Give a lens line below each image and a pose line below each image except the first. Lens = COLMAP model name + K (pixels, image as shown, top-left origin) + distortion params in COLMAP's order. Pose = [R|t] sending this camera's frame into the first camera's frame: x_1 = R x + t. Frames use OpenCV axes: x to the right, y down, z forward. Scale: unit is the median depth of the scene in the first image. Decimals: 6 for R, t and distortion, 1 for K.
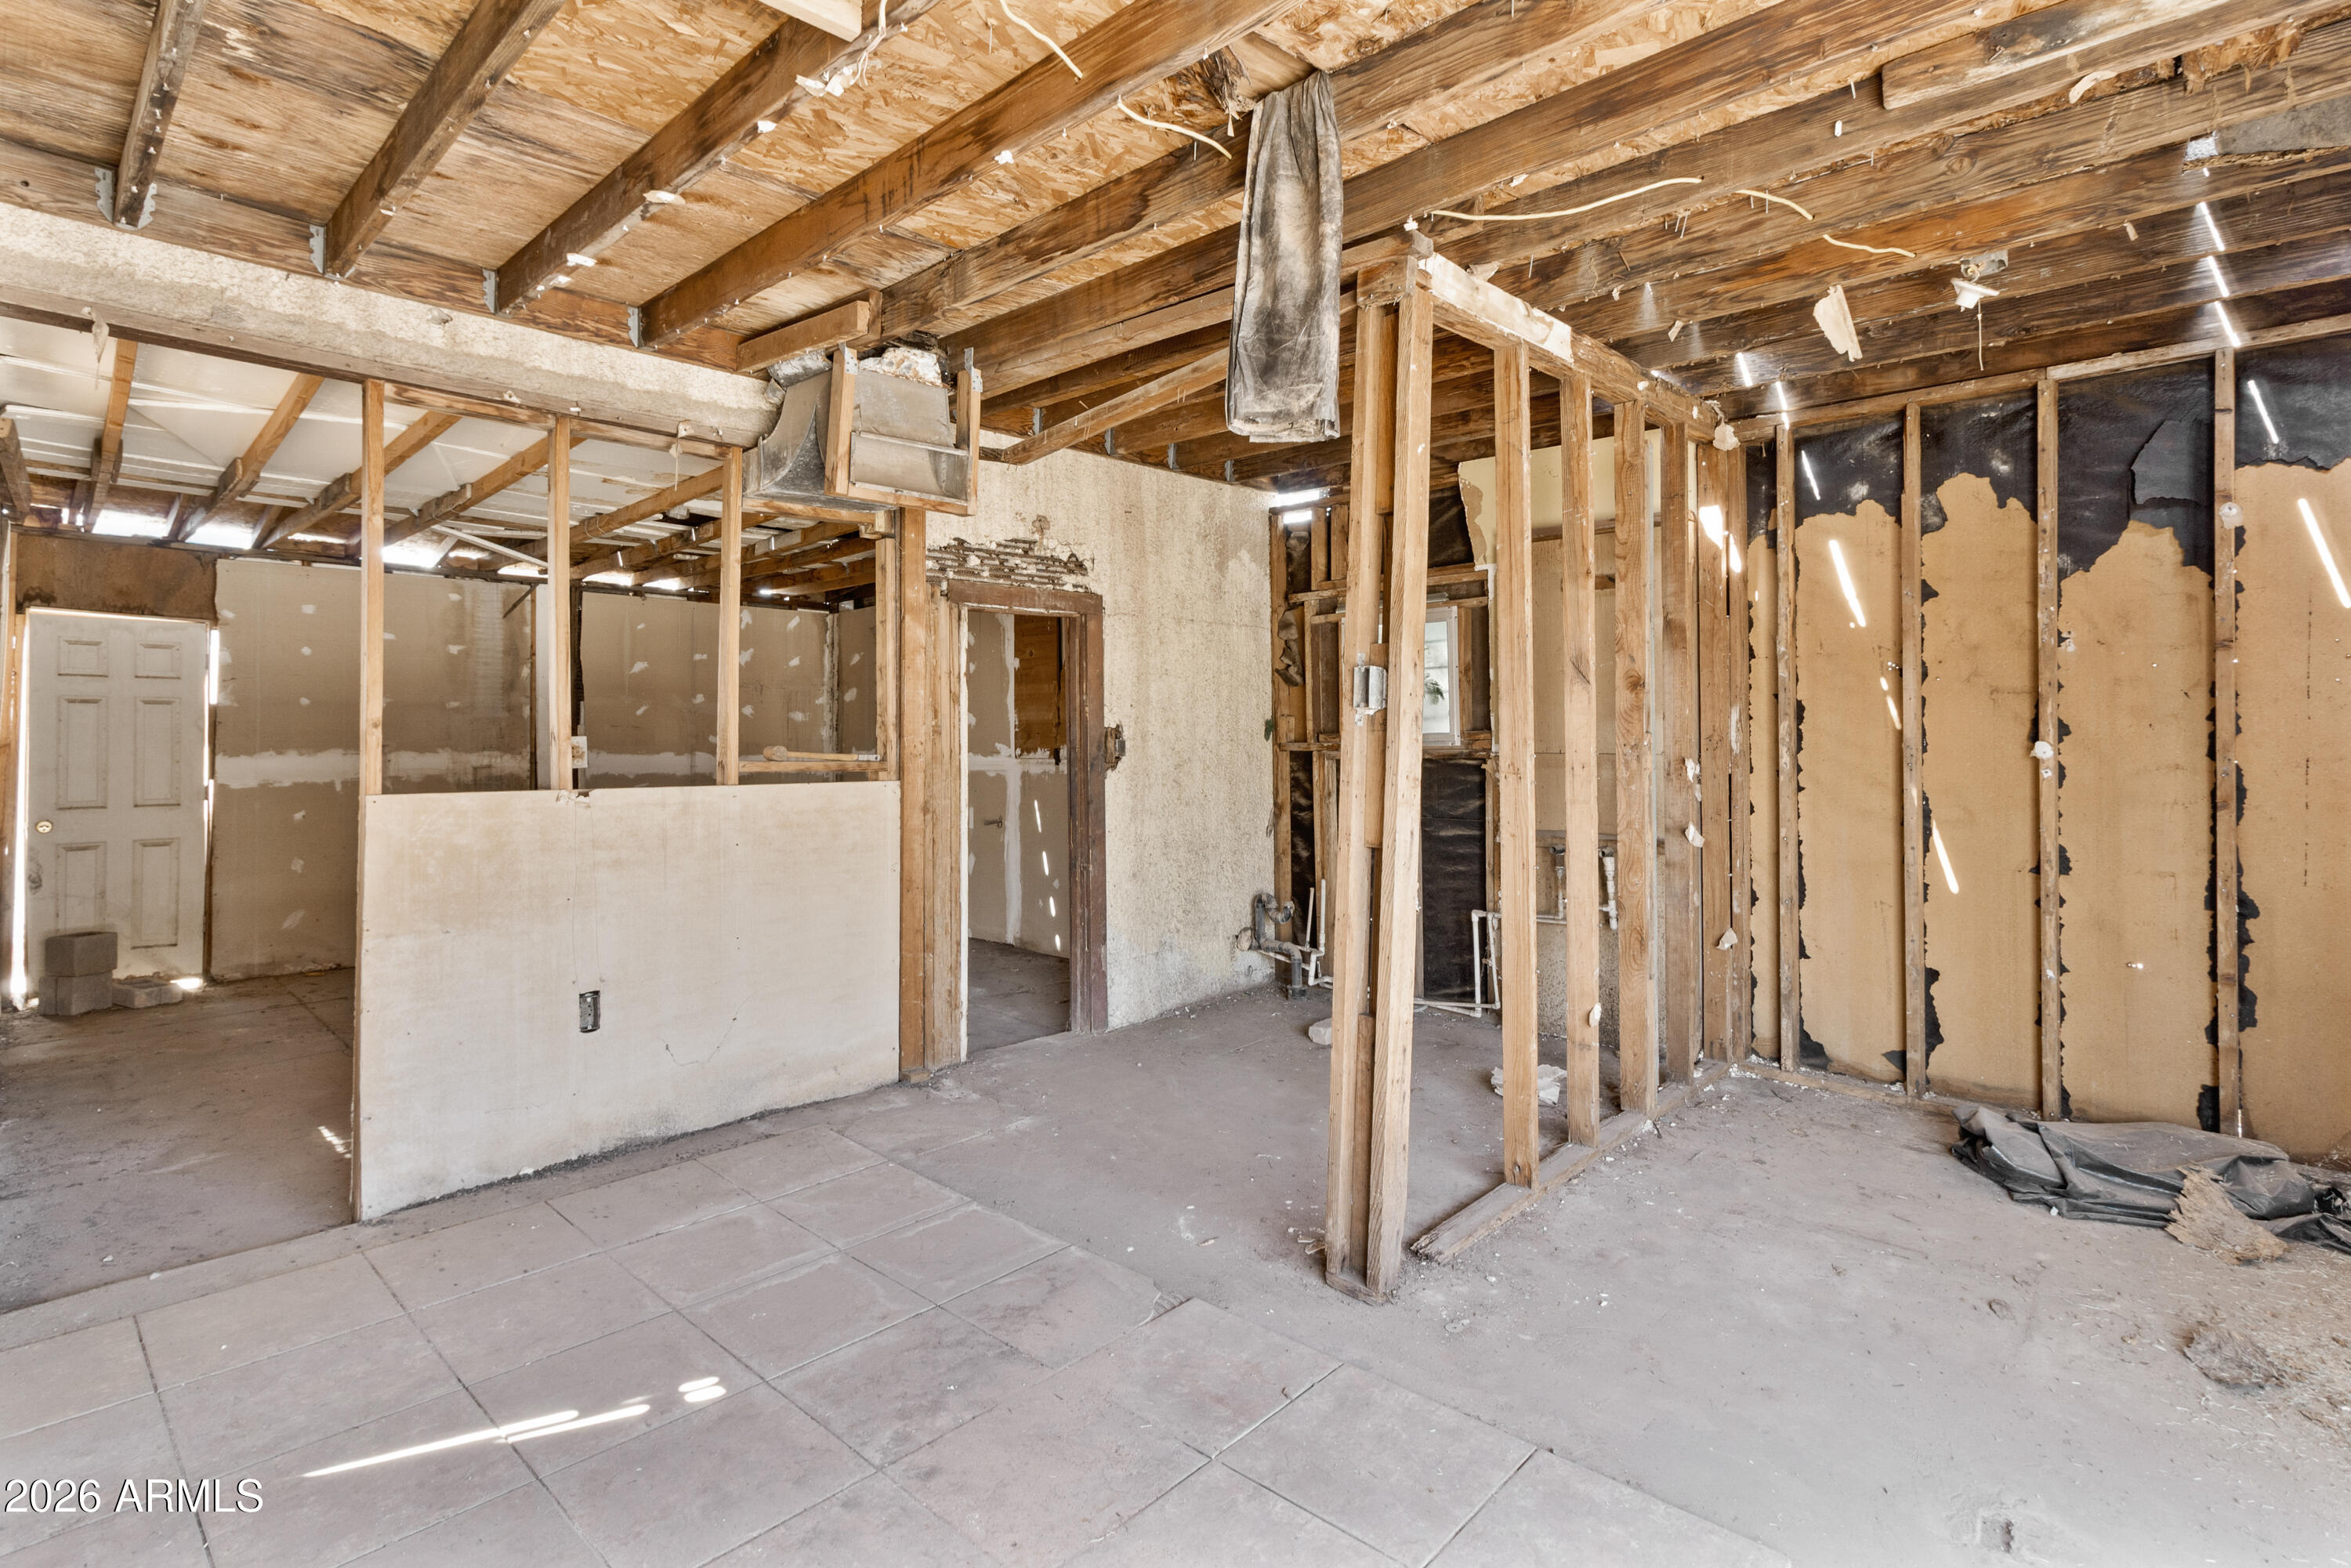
lens RADIAL K [[1100.6, 0, 1166.1], [0, 1100.6, 717.6], [0, 0, 1]] dist [-0.000716, -0.000735]
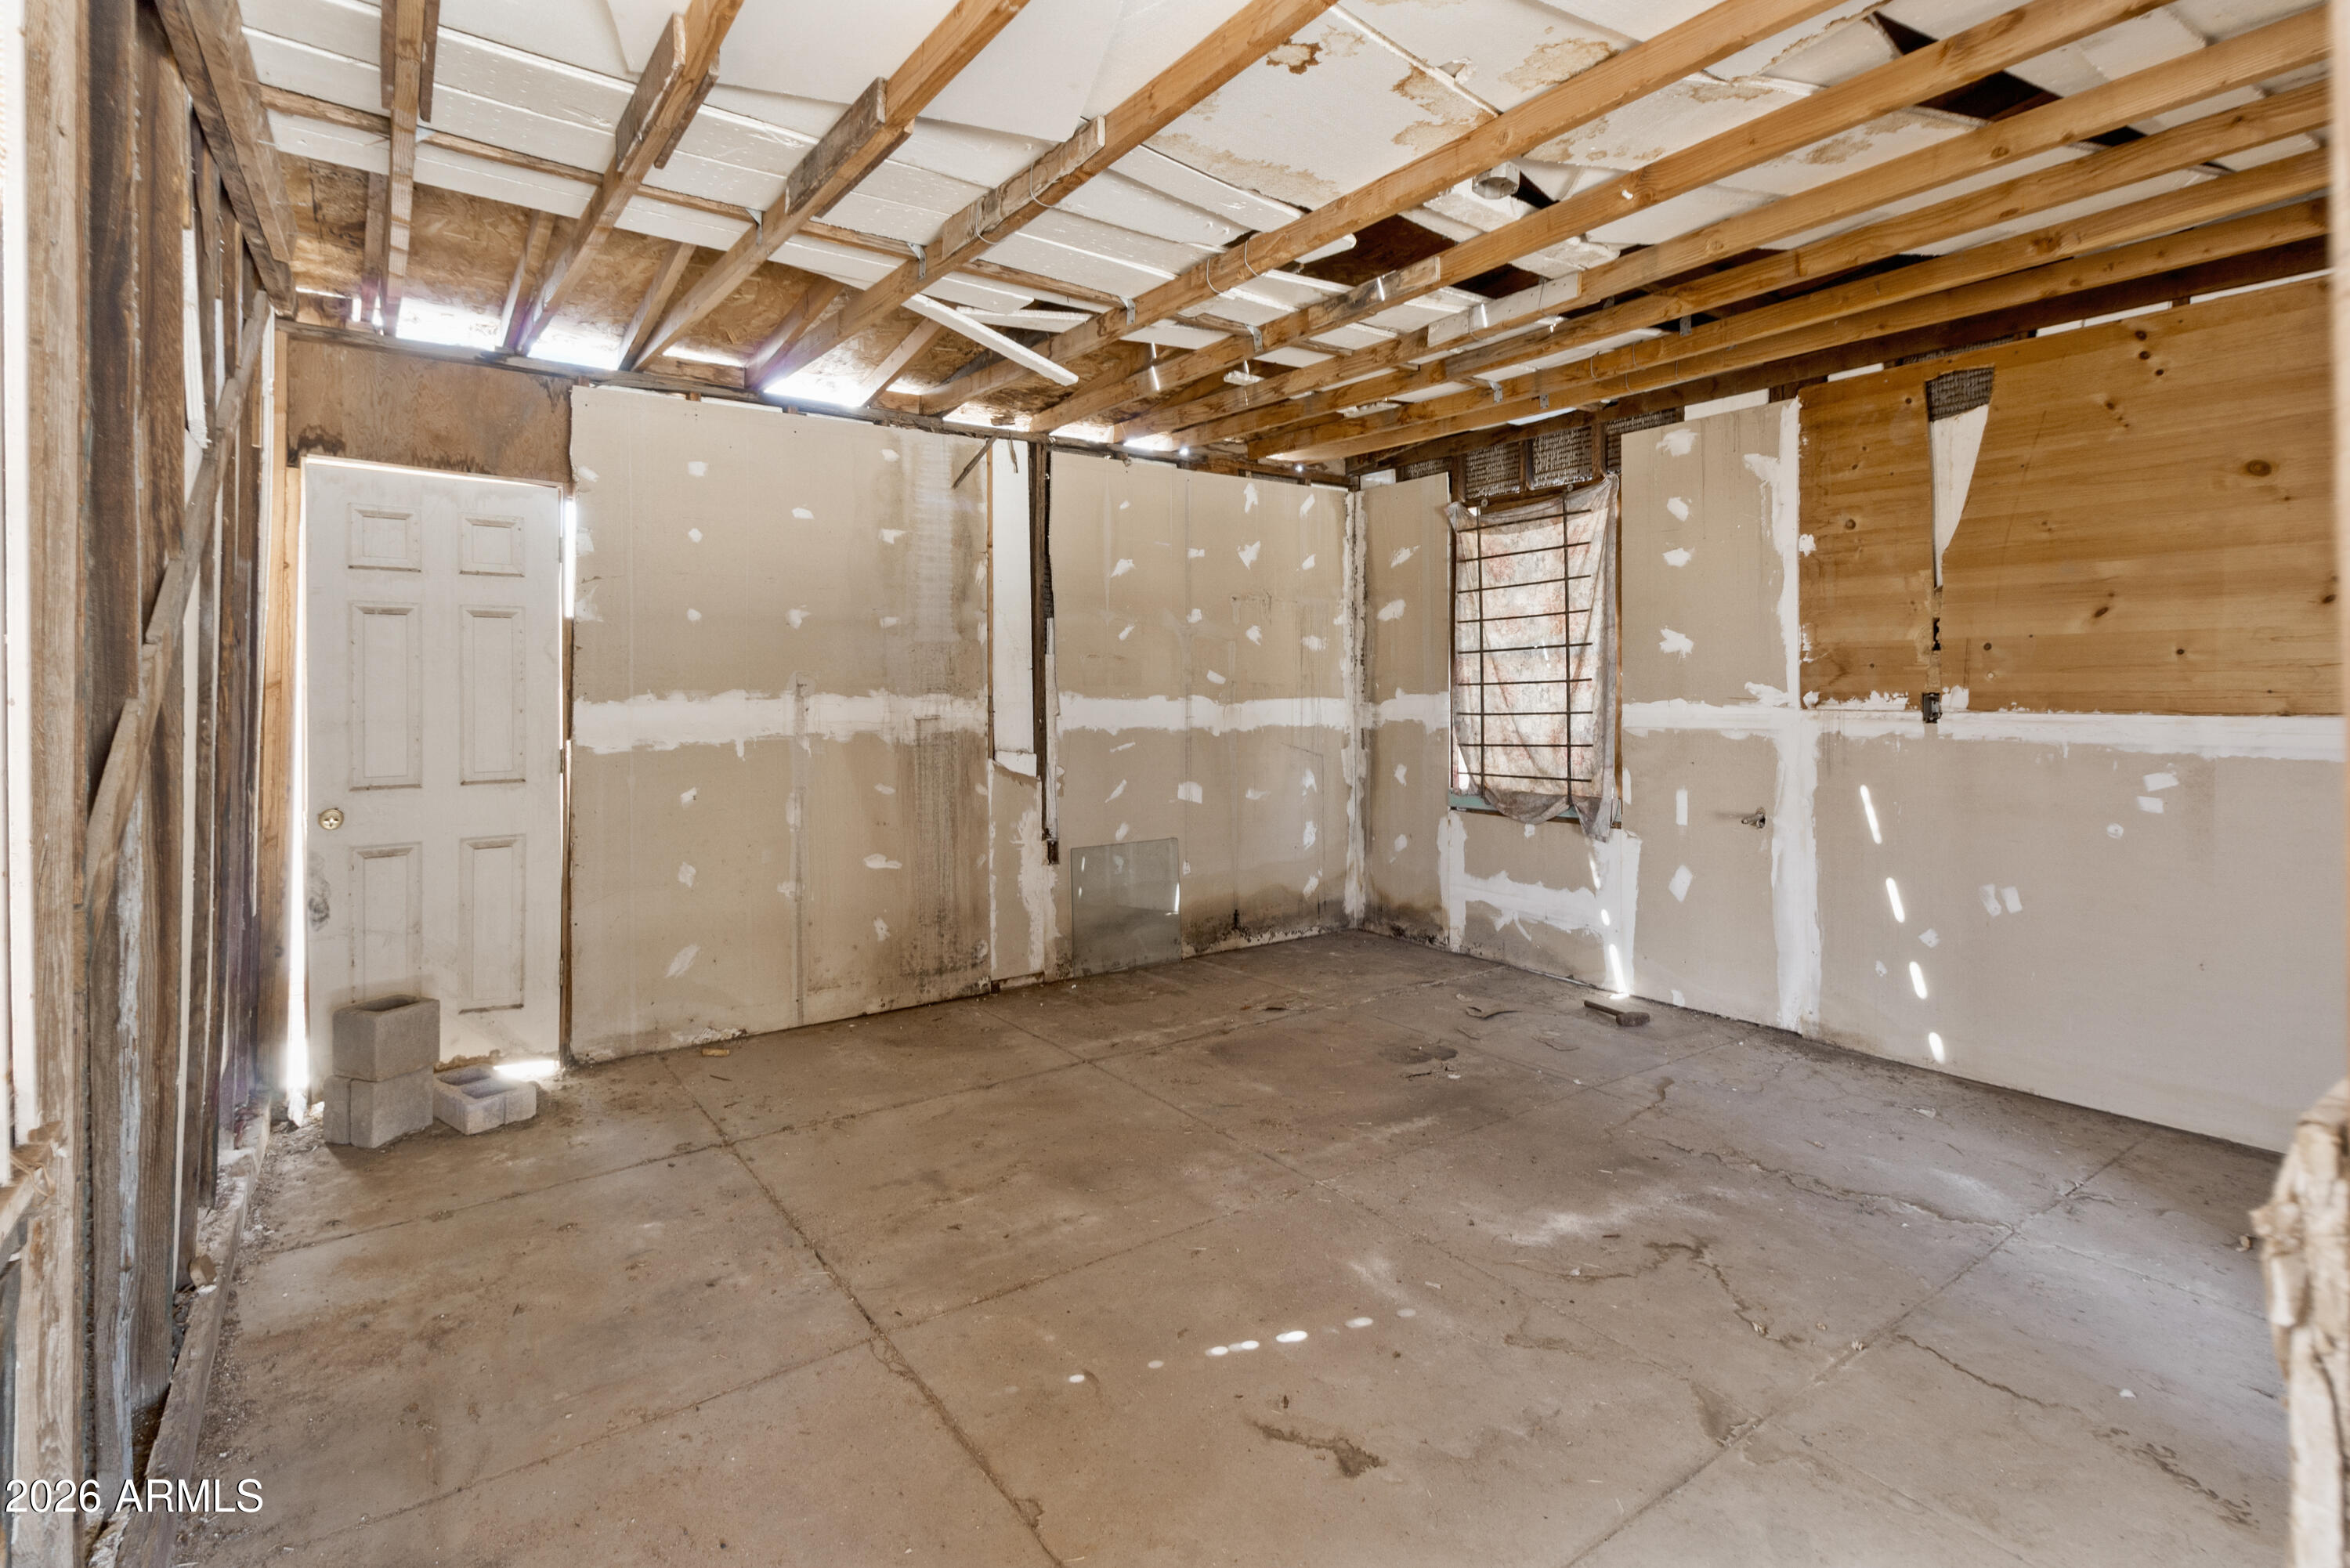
lens RADIAL K [[1116.5, 0, 1180.1], [0, 1116.5, 673.6], [0, 0, 1]] dist [0.000325, 0.000238]
pose [[0.985457, 0.000578, -0.169925, -0.387592], [0.001953, 0.999890, 0.014725, 0.009639], [0.169914, -0.014843, 0.985347, 0.403360]]
